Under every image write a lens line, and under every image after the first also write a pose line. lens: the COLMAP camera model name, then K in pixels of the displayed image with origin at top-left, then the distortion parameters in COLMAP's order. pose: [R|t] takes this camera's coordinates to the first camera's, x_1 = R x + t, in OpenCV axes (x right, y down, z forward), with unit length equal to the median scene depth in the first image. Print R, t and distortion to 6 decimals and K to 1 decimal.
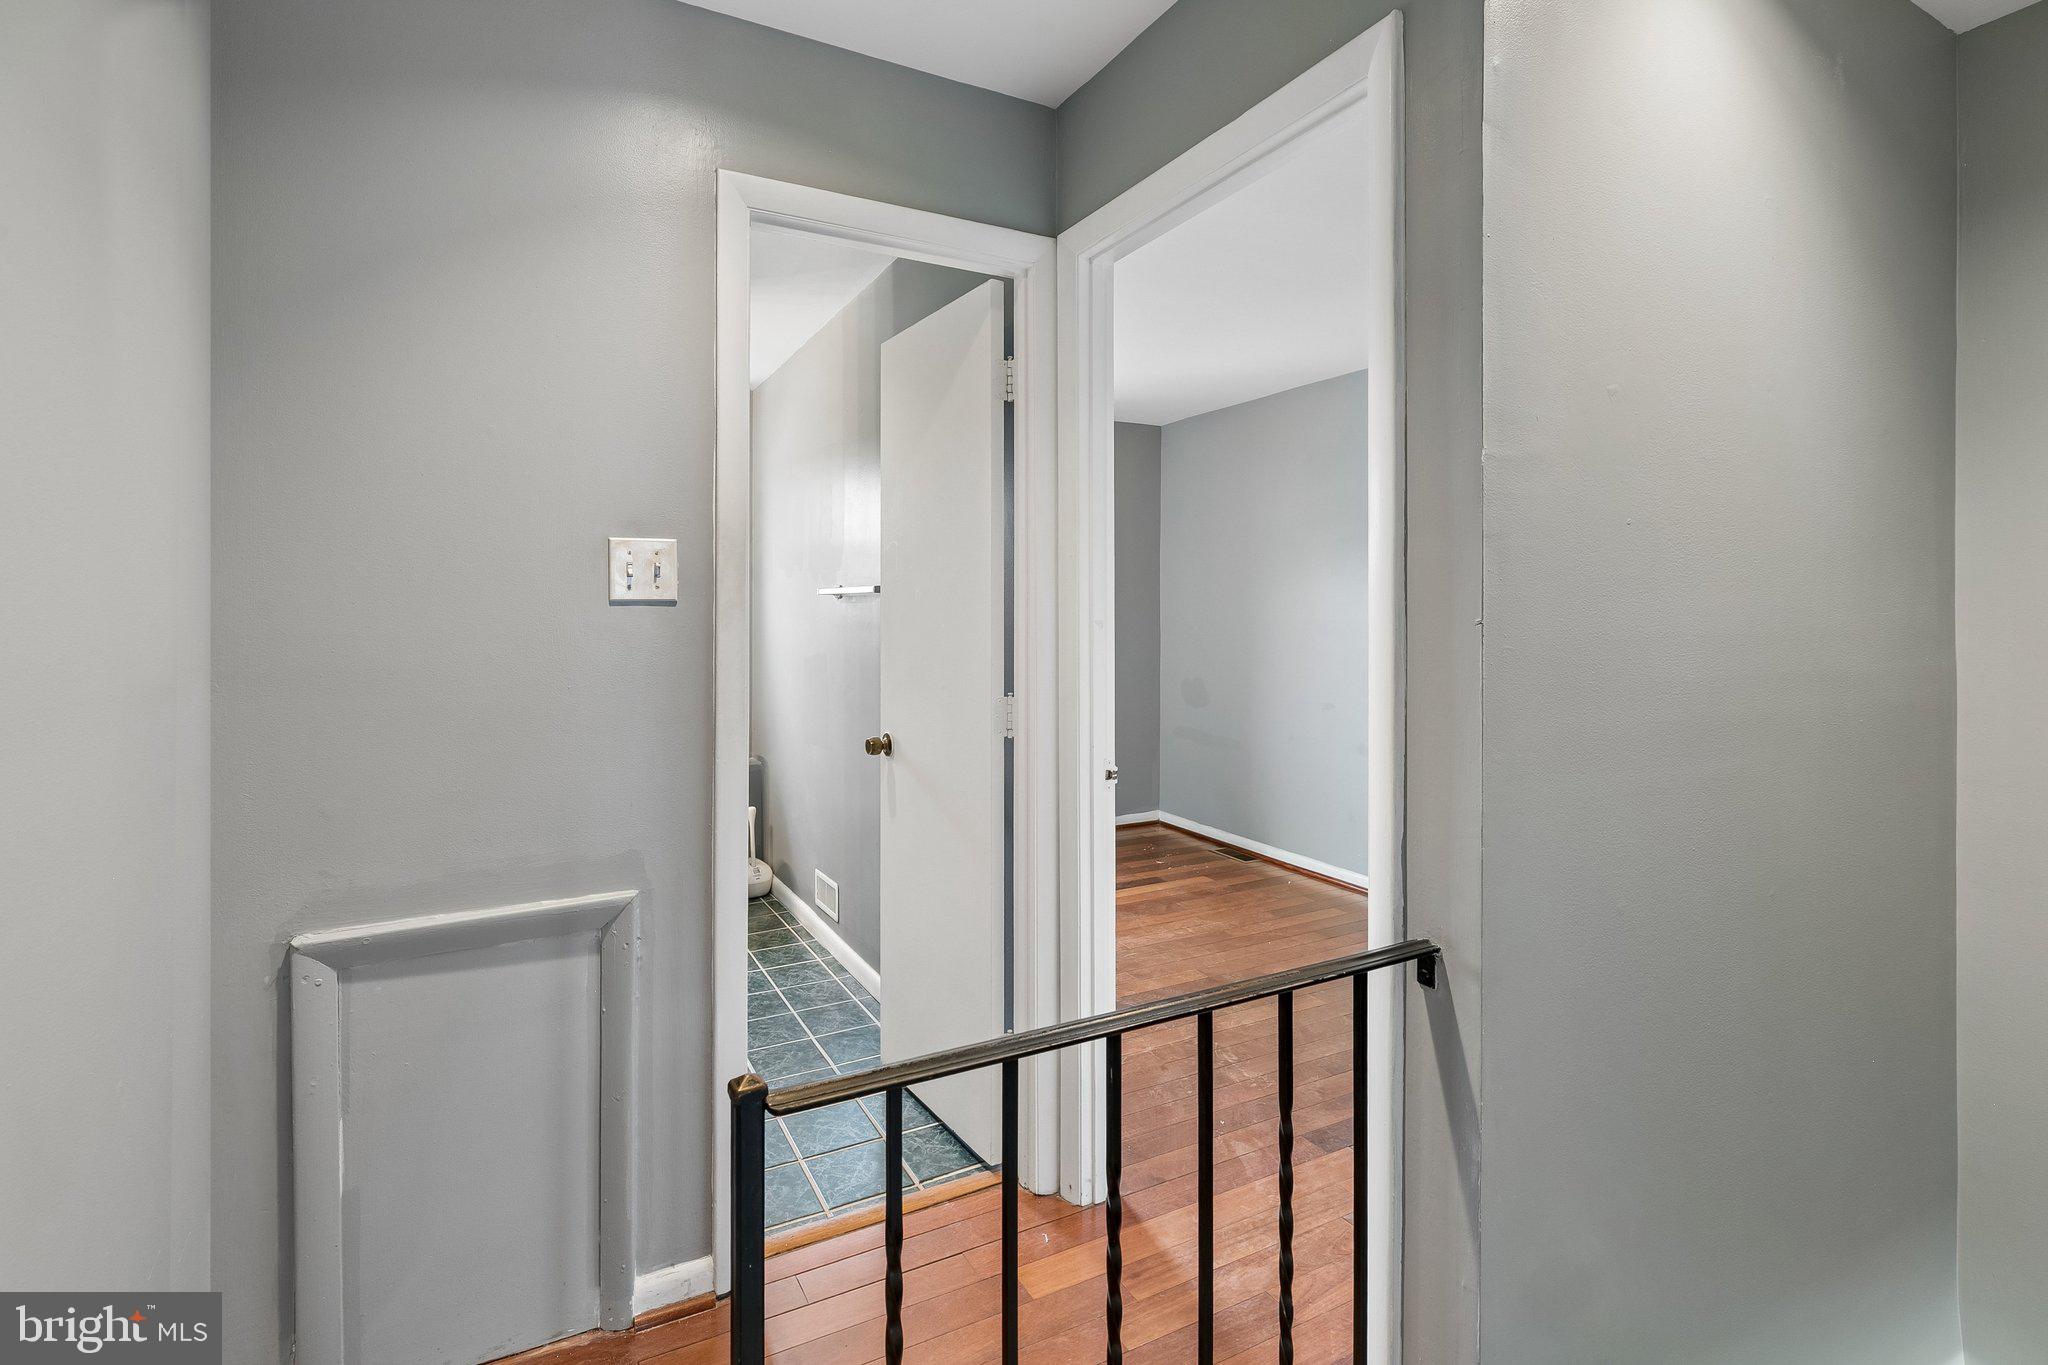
lens RADIAL K [[945.6, 0, 988.4], [0, 945.6, 634.3], [0, 0, 1]] dist [0.007097, -0.000086]
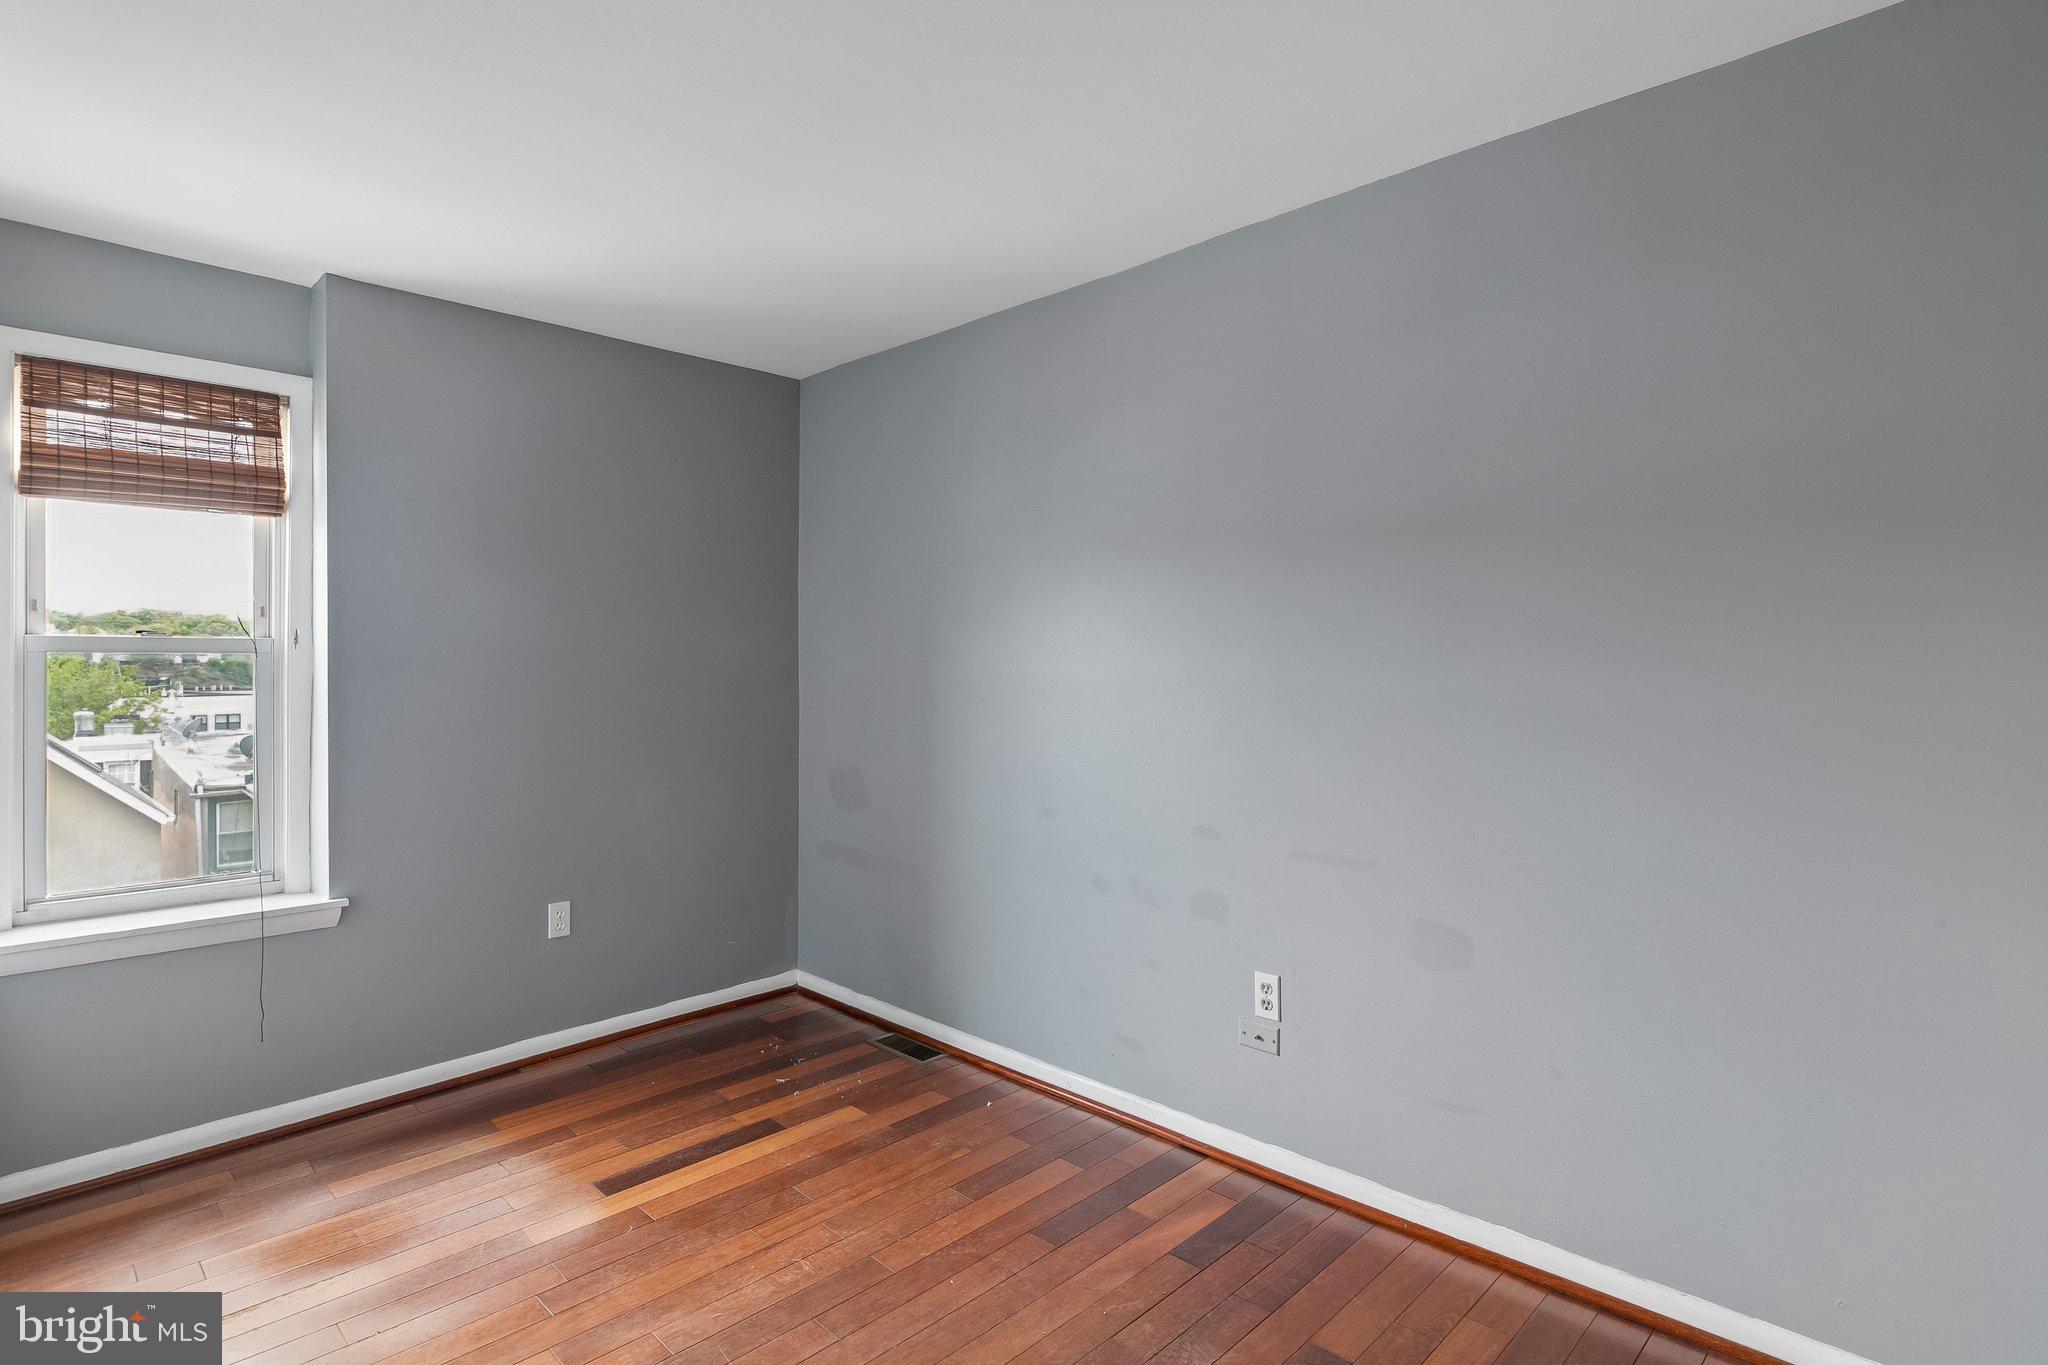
lens RADIAL K [[1048.0, 0, 1011.4], [0, 1048.0, 679.0], [0, 0, 1]] dist [0.002532, 0.001905]
pose [[0.948017, -0.008186, 0.318115, 0.117328], [0.010581, 0.999927, -0.005802, -0.007349], [-0.318044, 0.008867, 0.948034, 0.347829]]
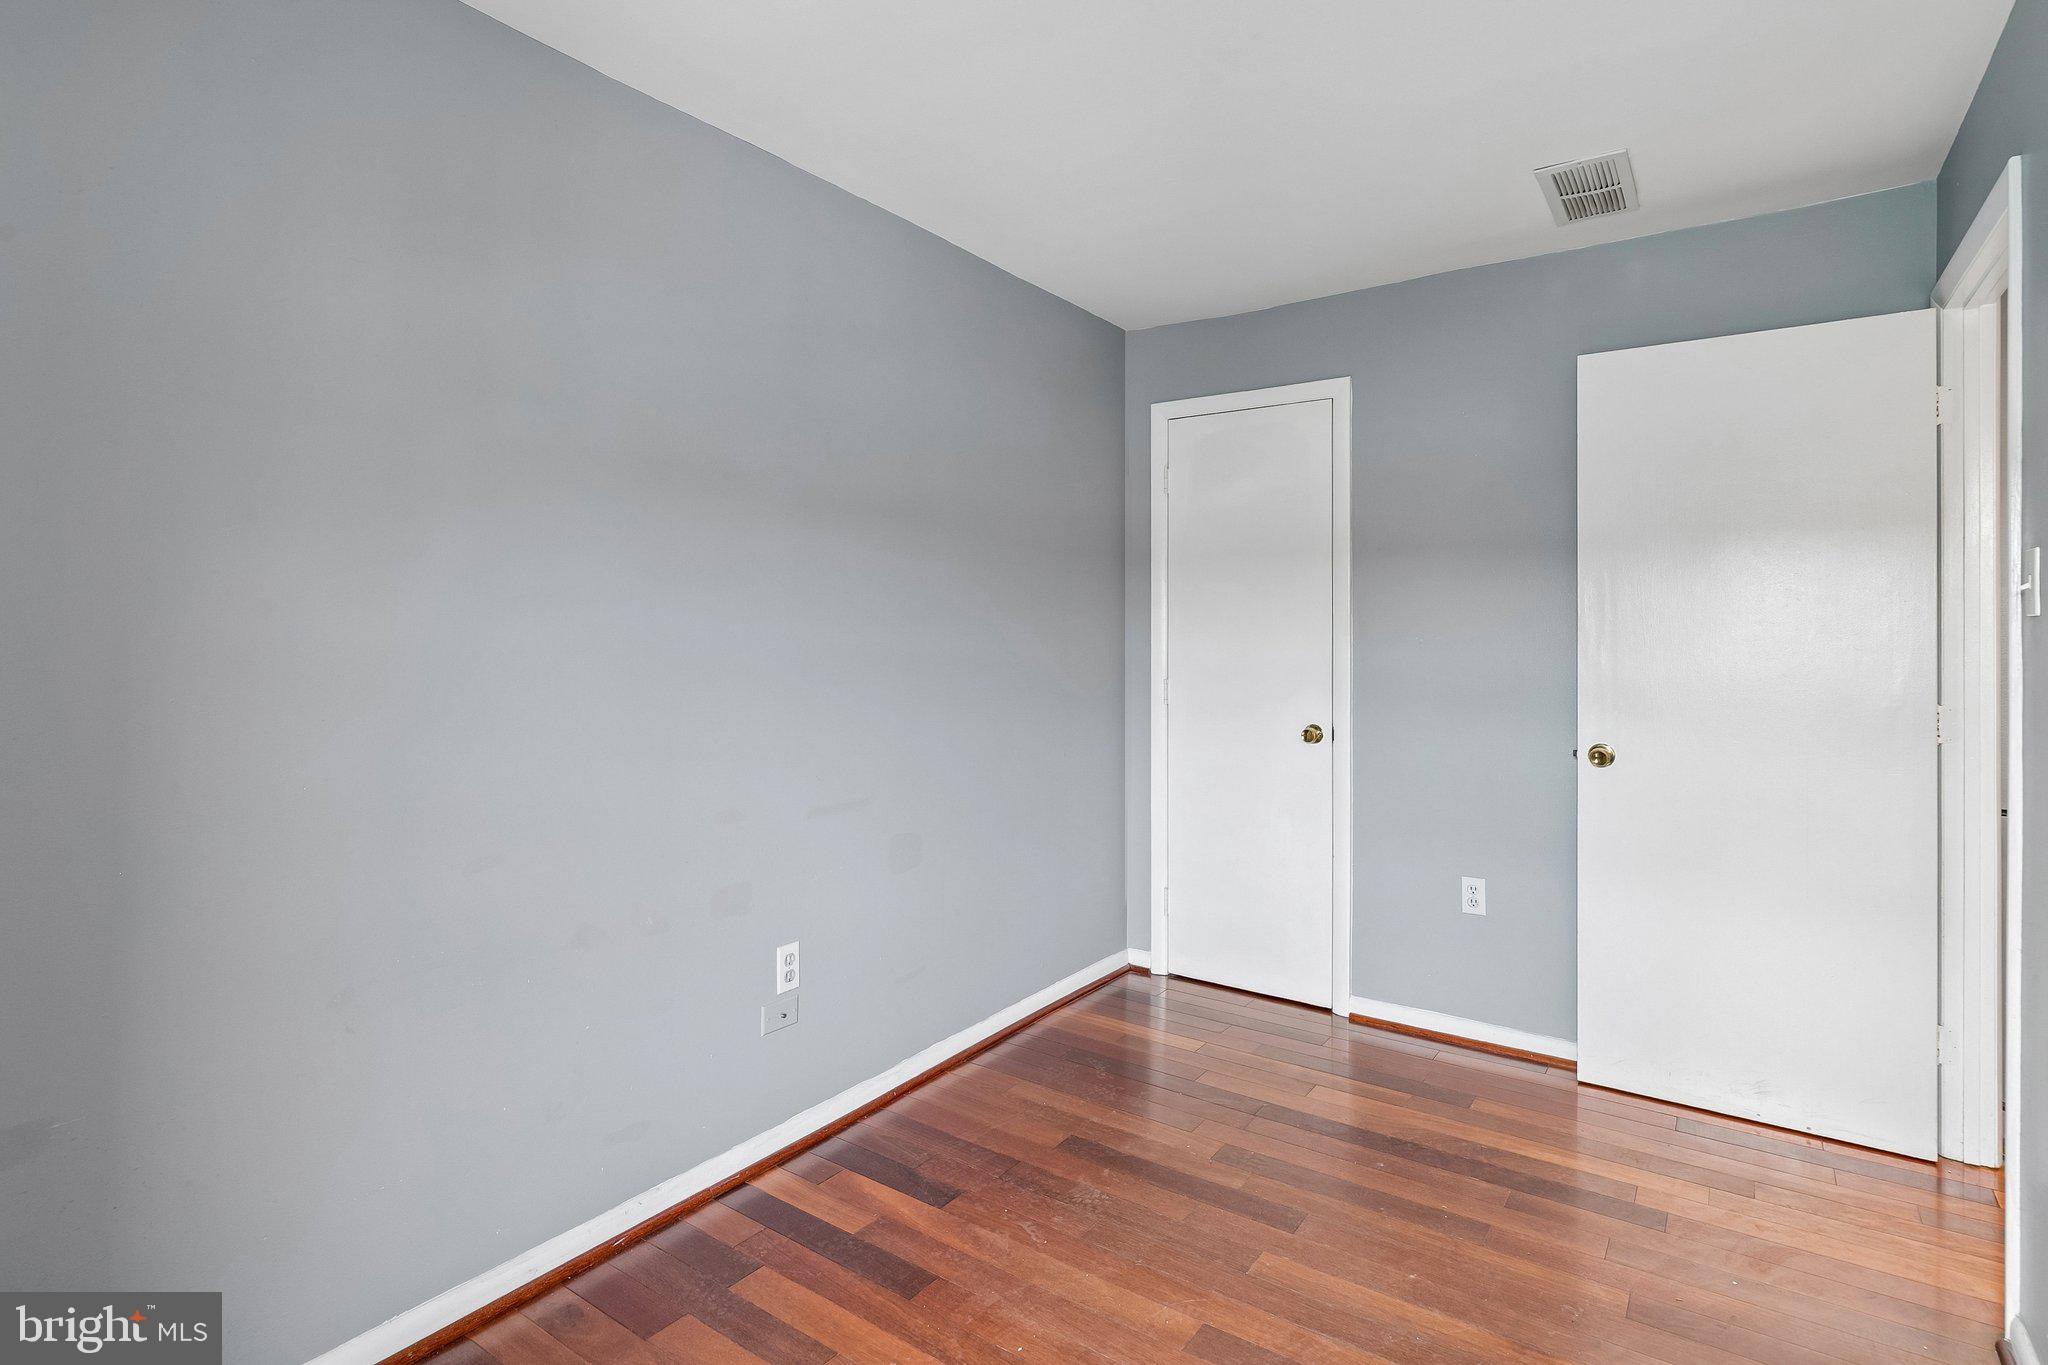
lens RADIAL K [[1048.0, 0, 1014.6], [0, 1048.0, 618.0], [0, 0, 1]] dist [0.002532, 0.001905]
pose [[-0.464136, 0.000894, 0.885763, -0.114013], [0.013703, 0.999887, 0.006172, -0.023791], [-0.885658, 0.015002, -0.464096, 0.978371]]
